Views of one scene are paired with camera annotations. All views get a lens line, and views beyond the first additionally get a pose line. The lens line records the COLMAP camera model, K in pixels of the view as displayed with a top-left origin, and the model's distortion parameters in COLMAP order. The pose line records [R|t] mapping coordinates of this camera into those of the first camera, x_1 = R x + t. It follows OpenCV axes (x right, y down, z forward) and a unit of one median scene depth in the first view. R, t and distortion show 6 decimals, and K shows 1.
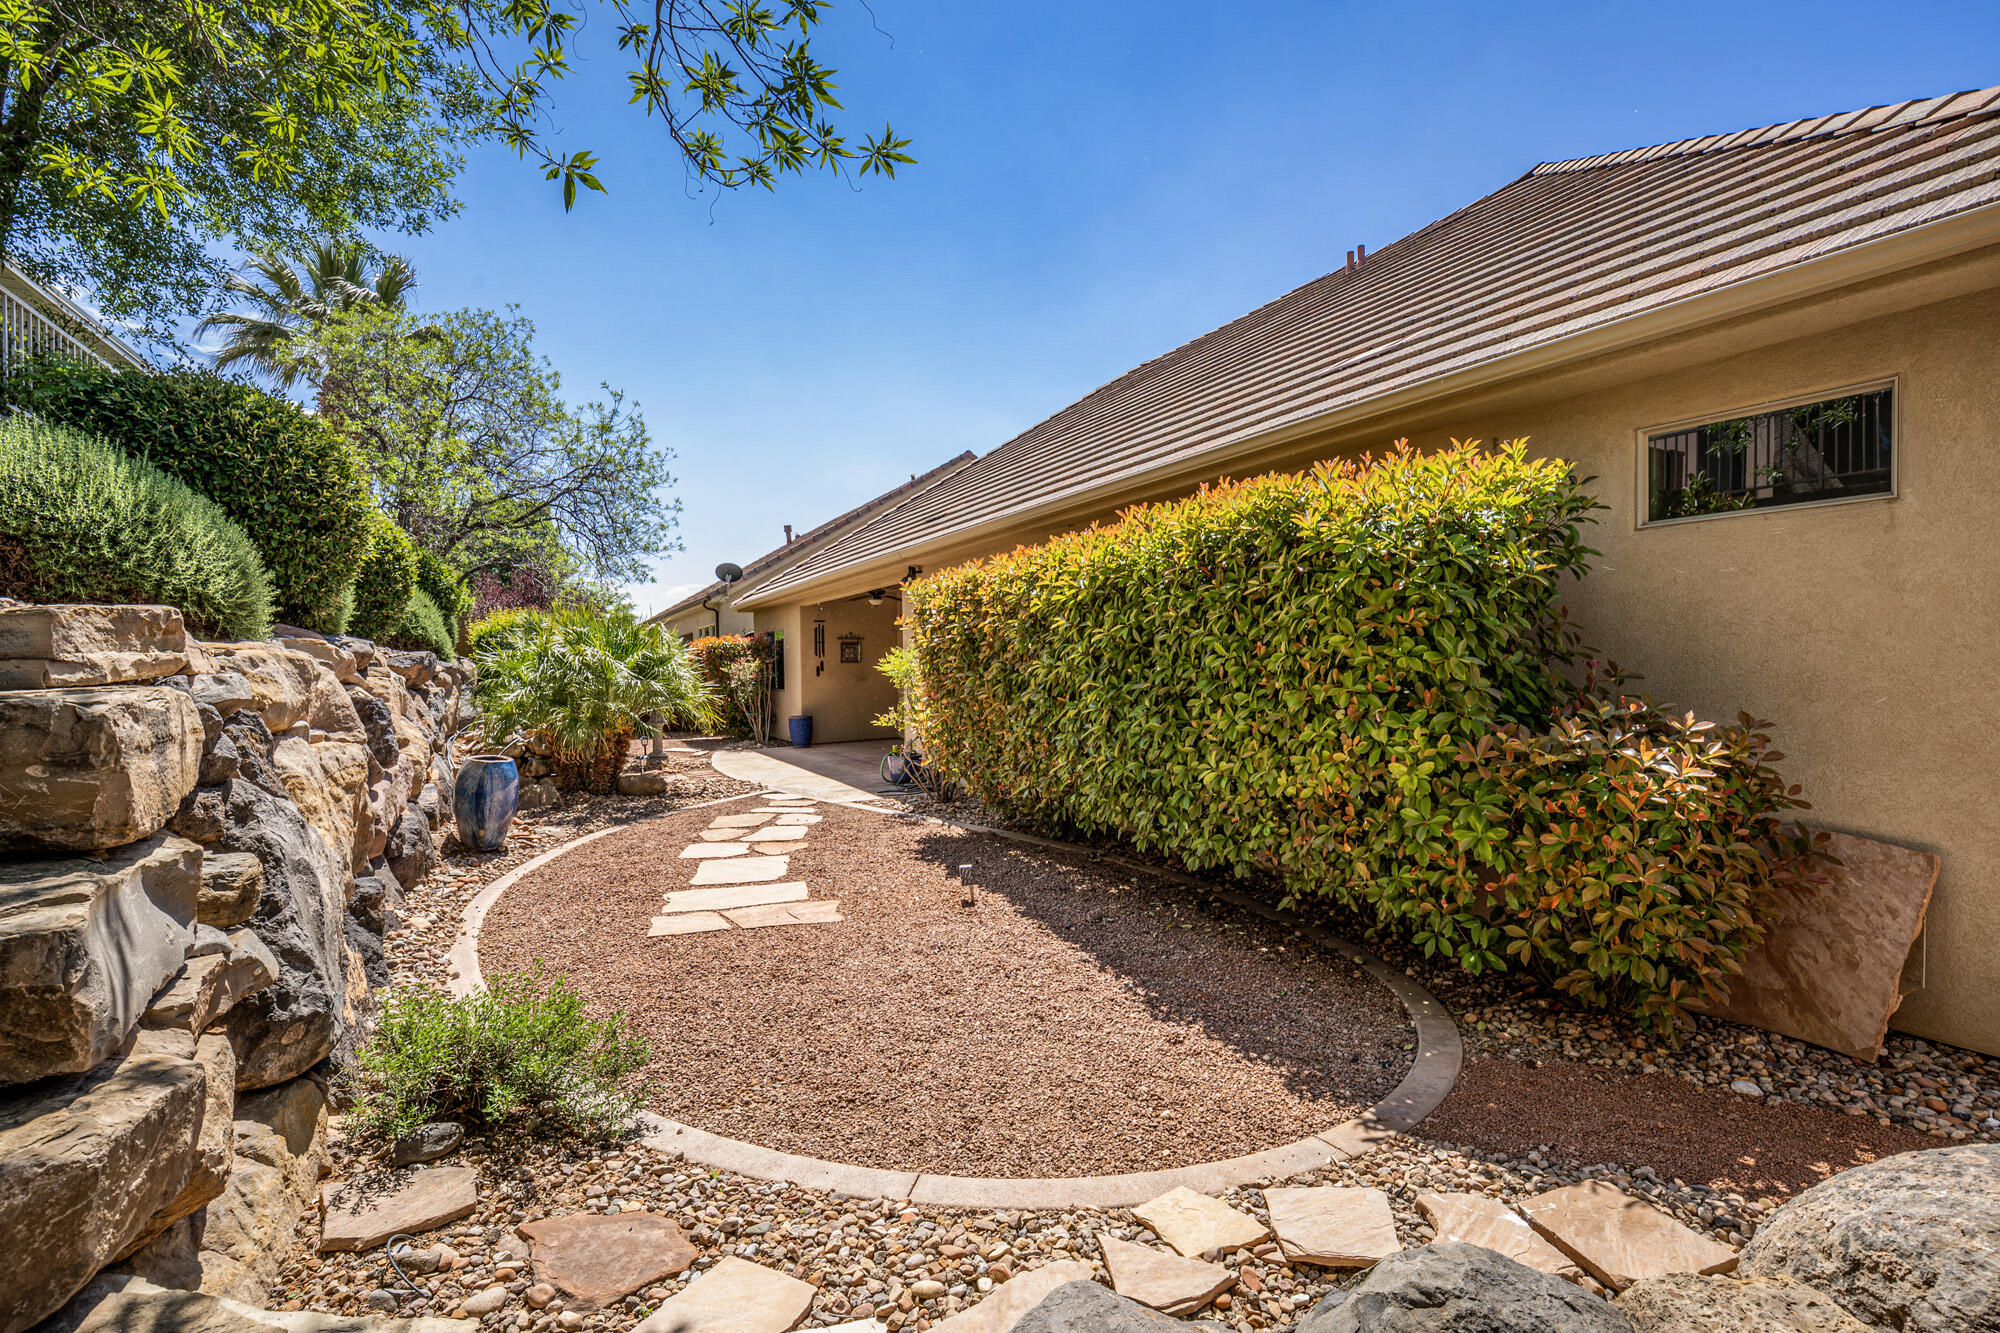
lens RADIAL K [[931.9, 0, 1000.0], [0, 931.9, 666.5], [0, 0, 1]] dist [-0.039960, 0.008993]
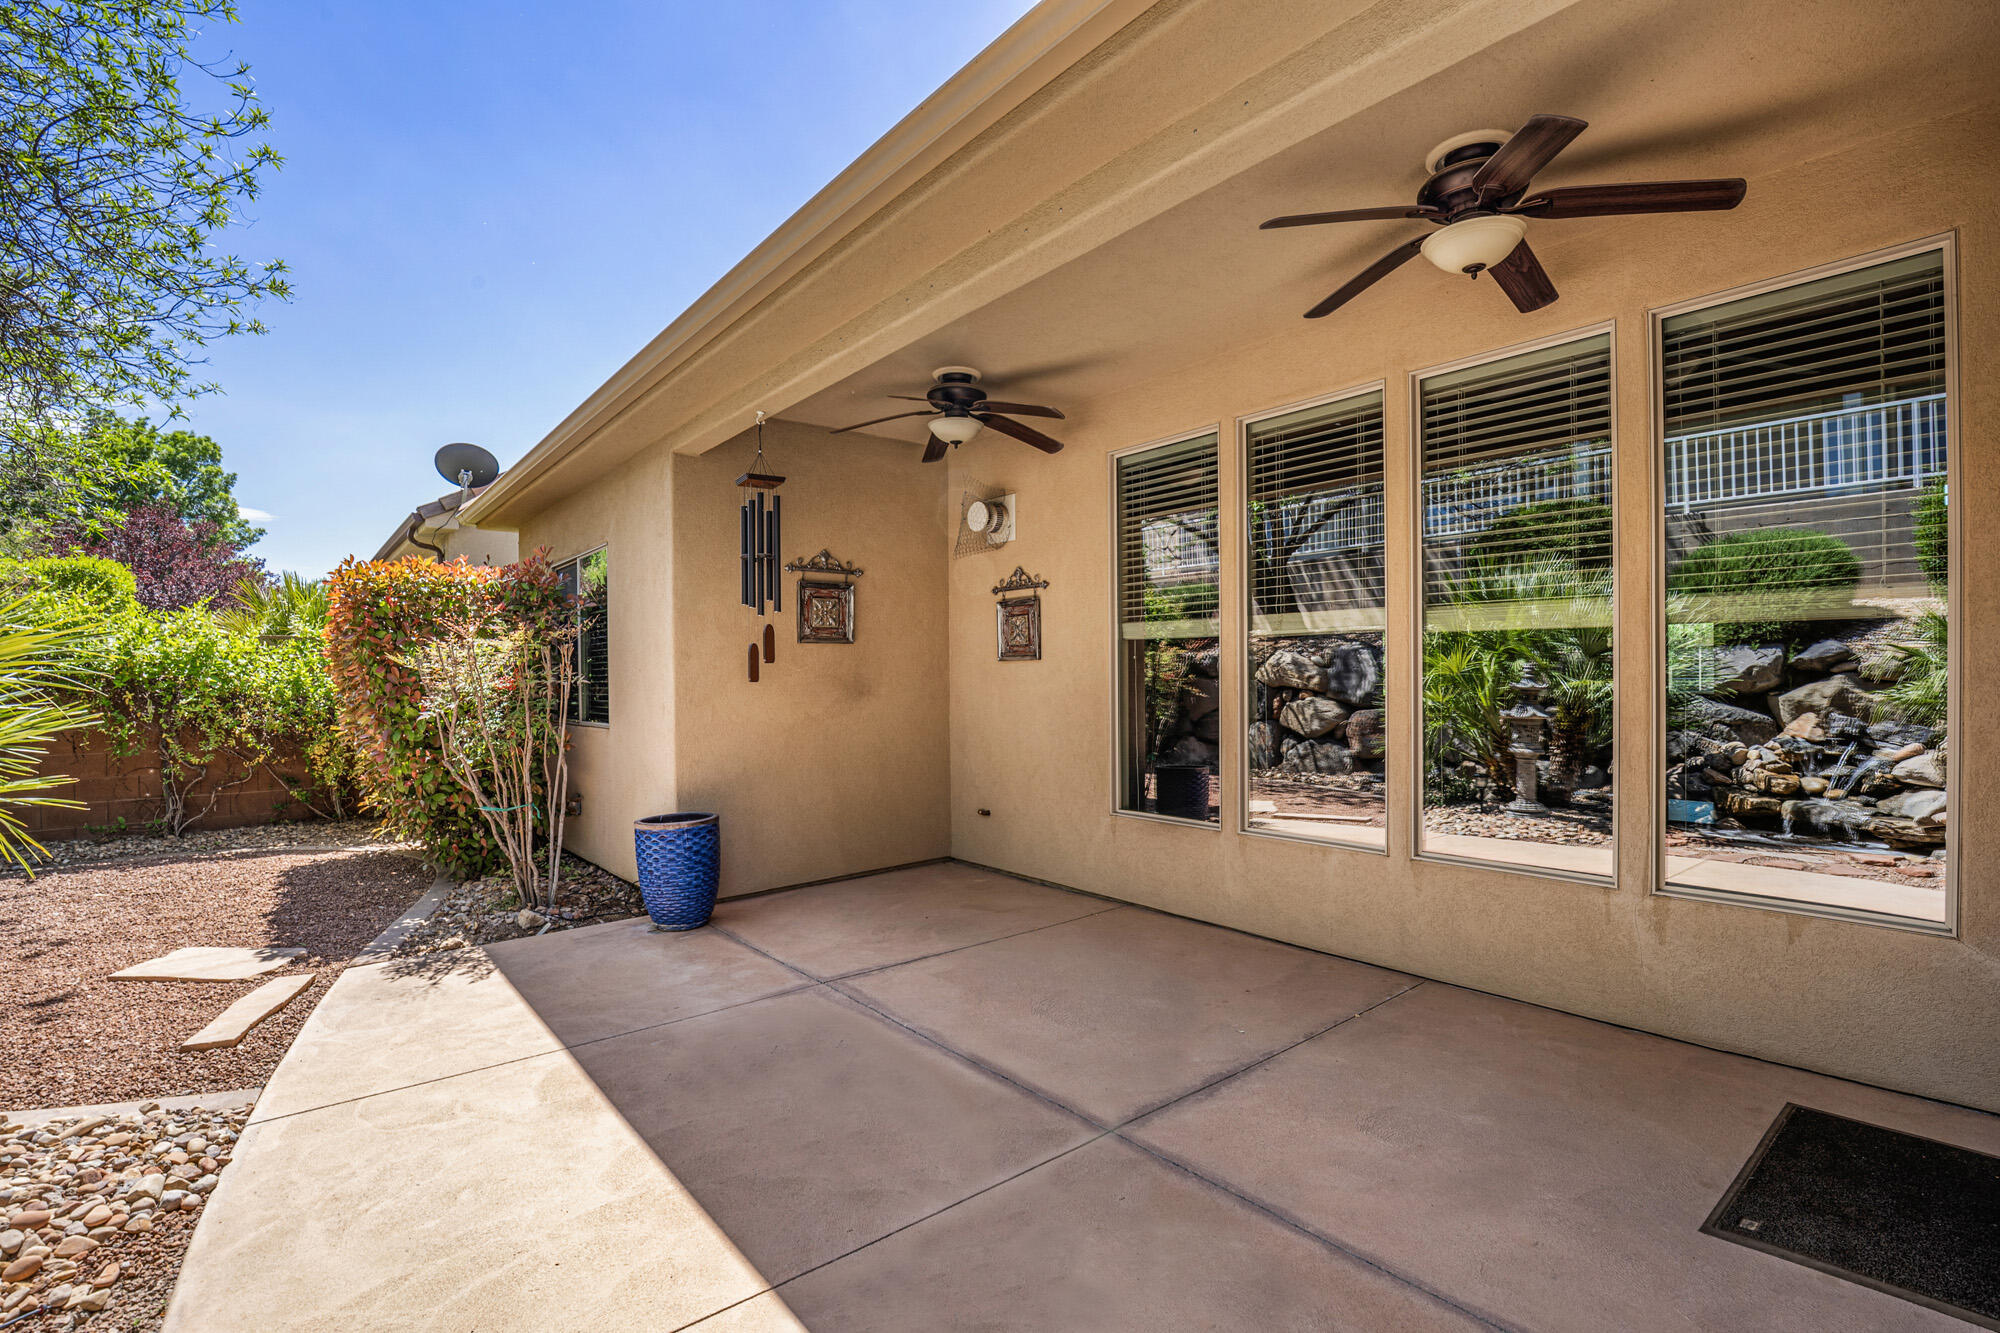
lens RADIAL K [[931.9, 0, 1000.0], [0, 931.9, 666.5], [0, 0, 1]] dist [-0.039960, 0.008993]
pose [[0.978527, -0.013905, 0.205647, -0.156470], [0.014274, 0.999898, -0.000306, 0.006235], [-0.205622, 0.003235, 0.978626, 0.618974]]
